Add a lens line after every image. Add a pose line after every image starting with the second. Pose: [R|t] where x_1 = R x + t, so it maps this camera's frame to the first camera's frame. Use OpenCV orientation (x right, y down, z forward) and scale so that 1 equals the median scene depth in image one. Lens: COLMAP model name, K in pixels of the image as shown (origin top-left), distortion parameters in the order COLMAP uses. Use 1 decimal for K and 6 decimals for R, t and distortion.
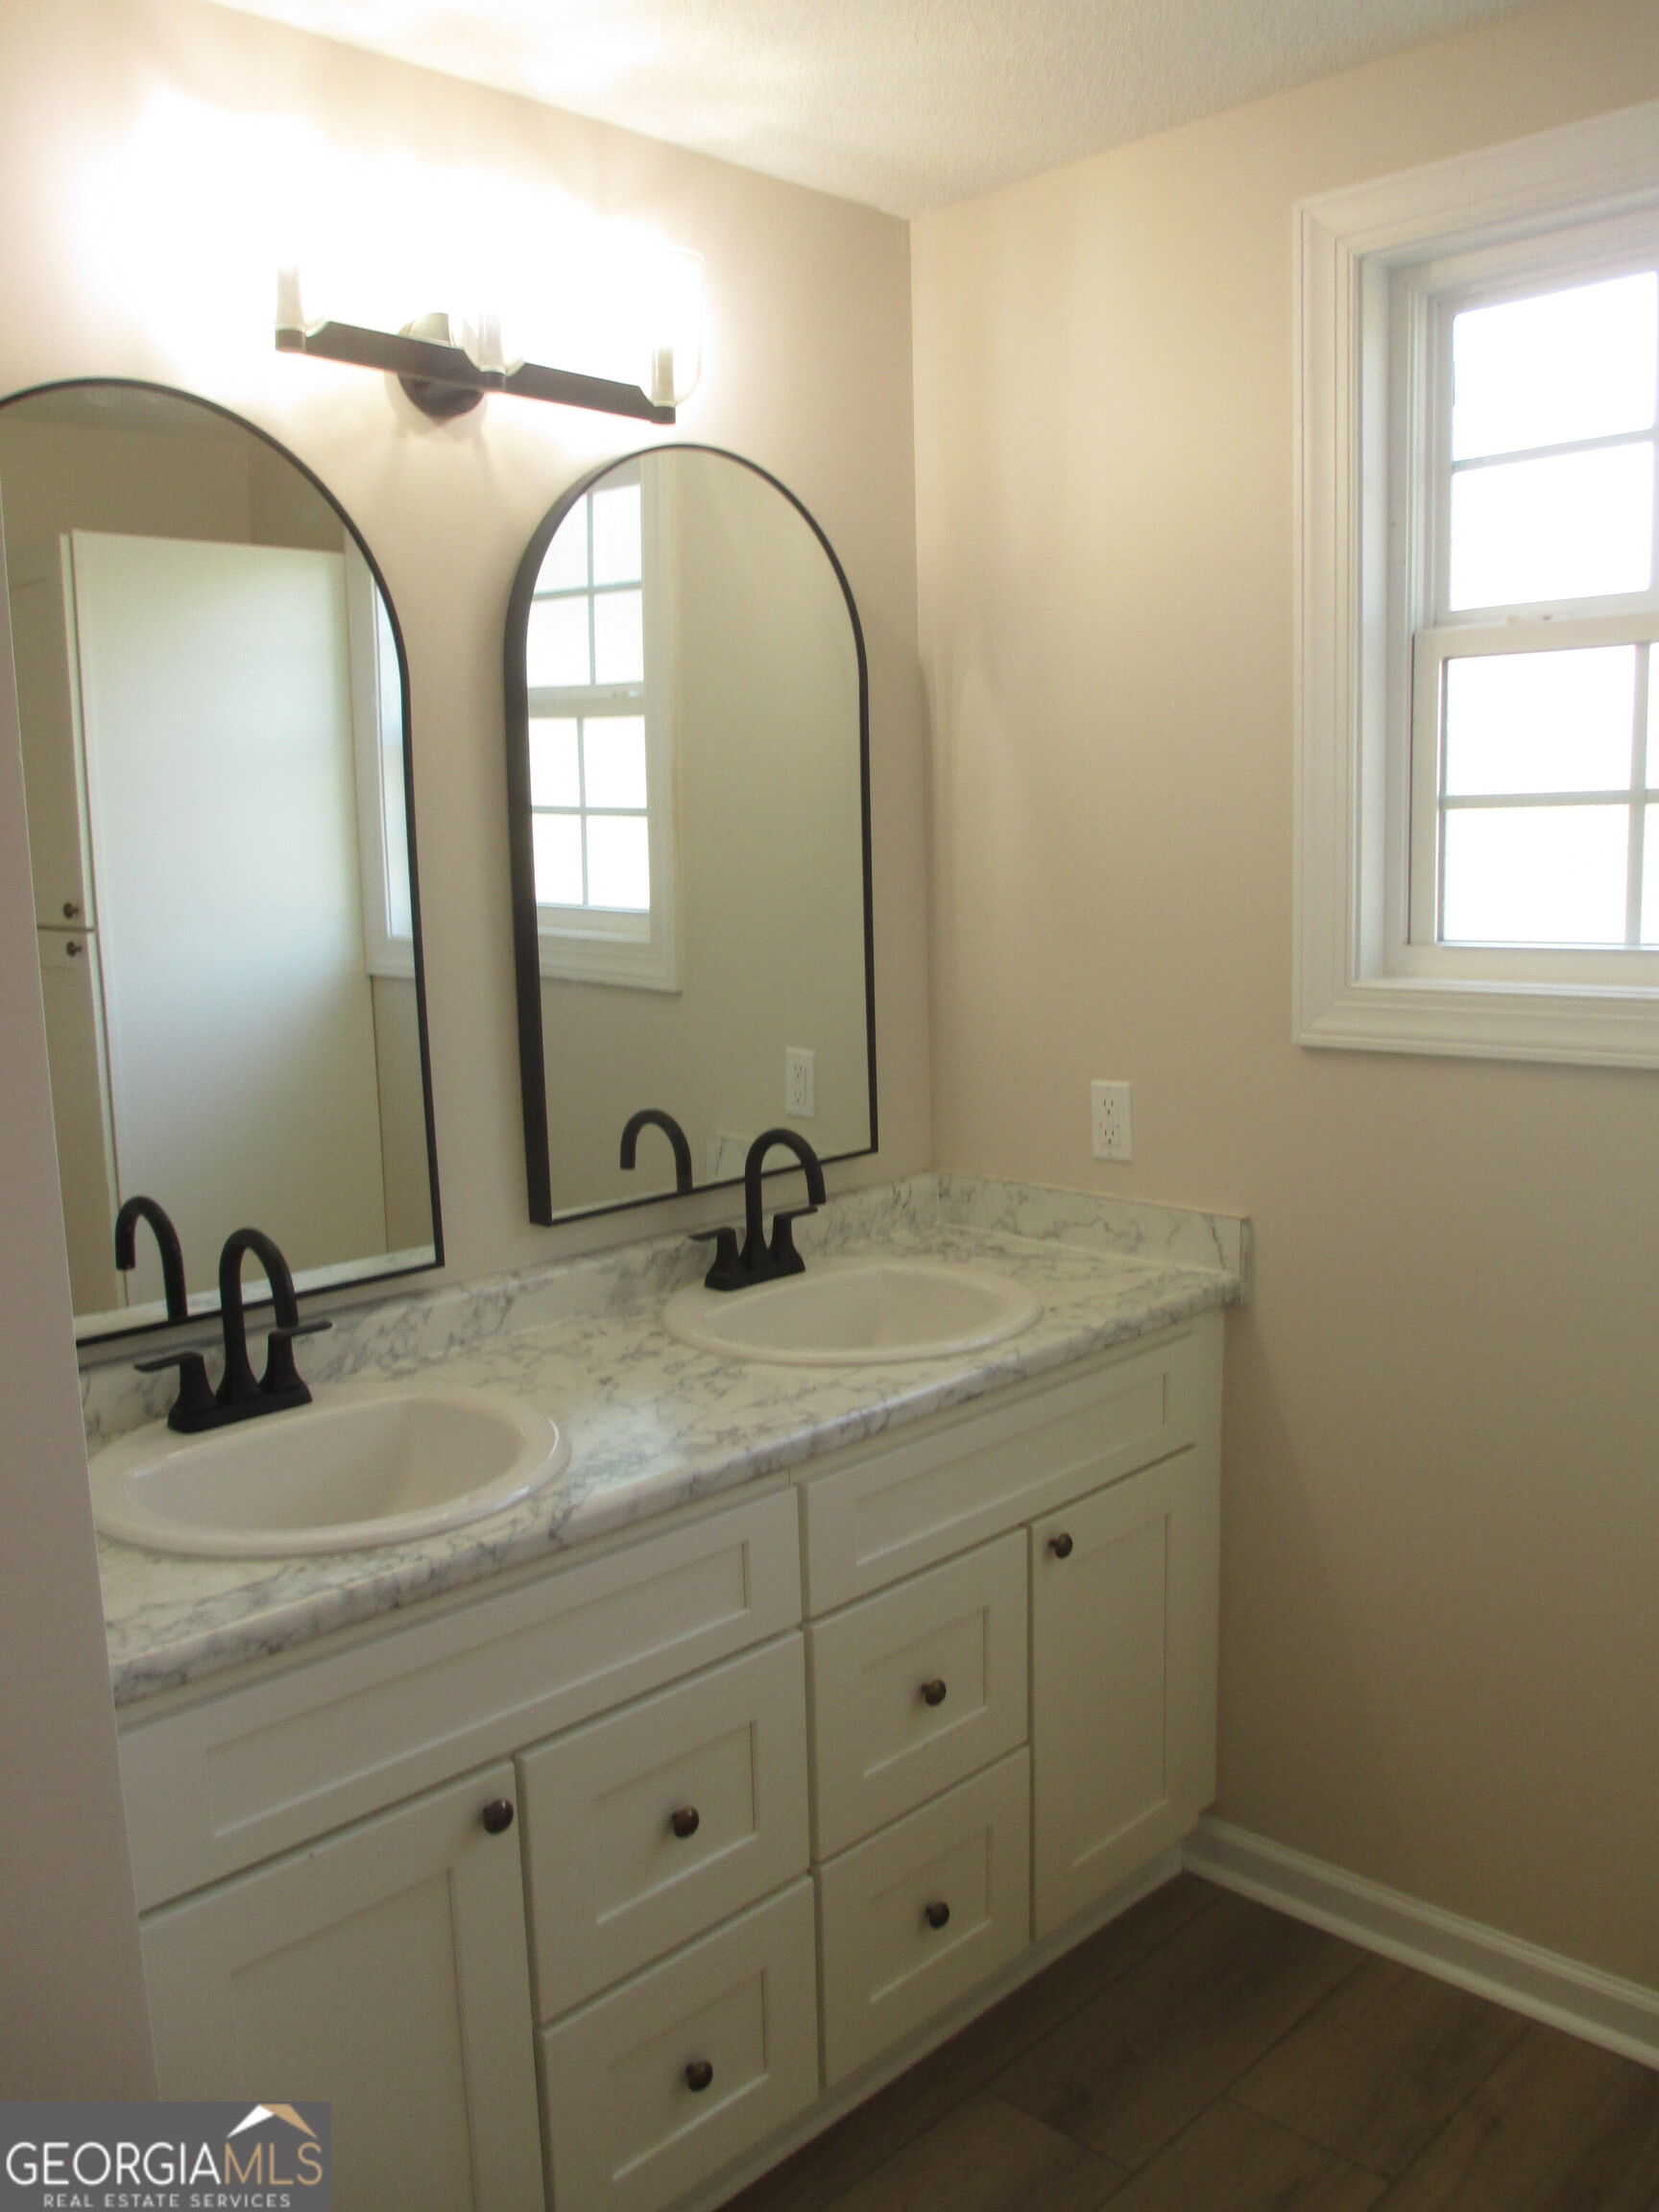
lens RADIAL K [[1813.2, 0, 829.5], [0, 1813.2, 1106.0], [0, 0, 1]] dist [-0.098842, 0.052117]
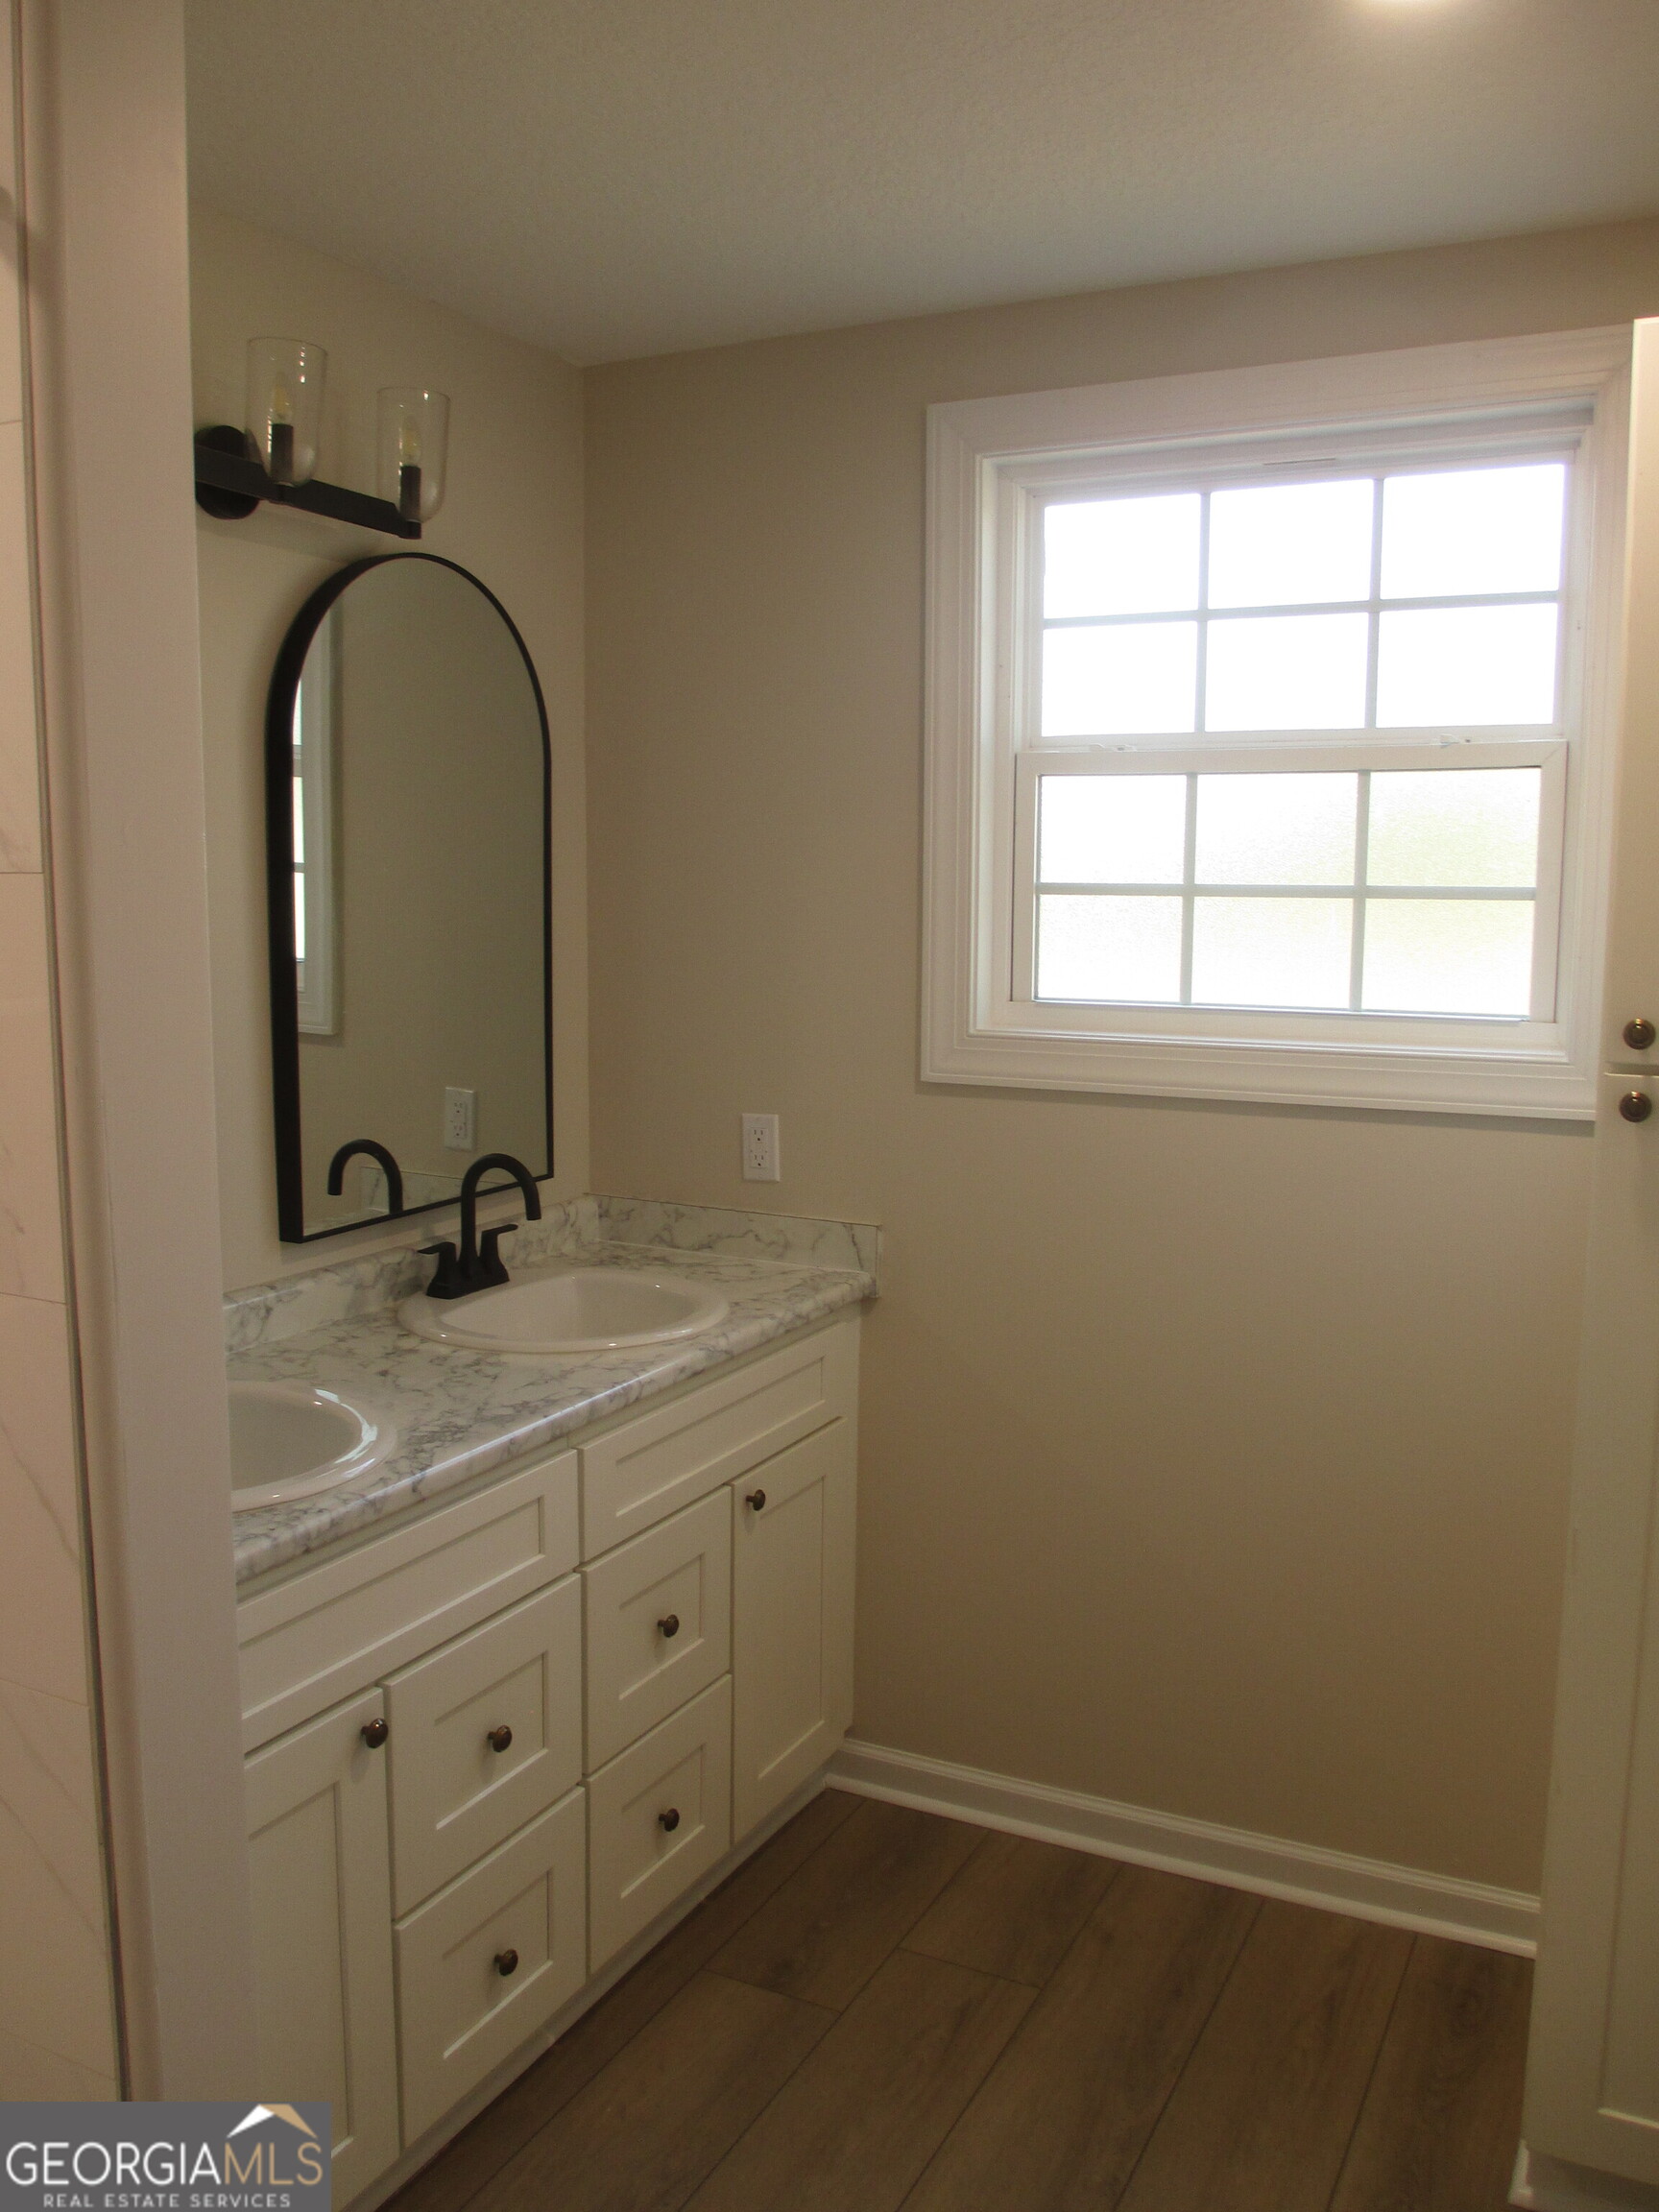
lens RADIAL K [[1813.2, 0, 829.5], [0, 1813.2, 1106.0], [0, 0, 1]] dist [-0.098842, 0.052117]
pose [[0.950512, -0.000789, 0.310688, -0.192744], [0.009860, 0.999570, -0.027628, 0.016382], [-0.310532, 0.029324, 0.950110, -0.156762]]
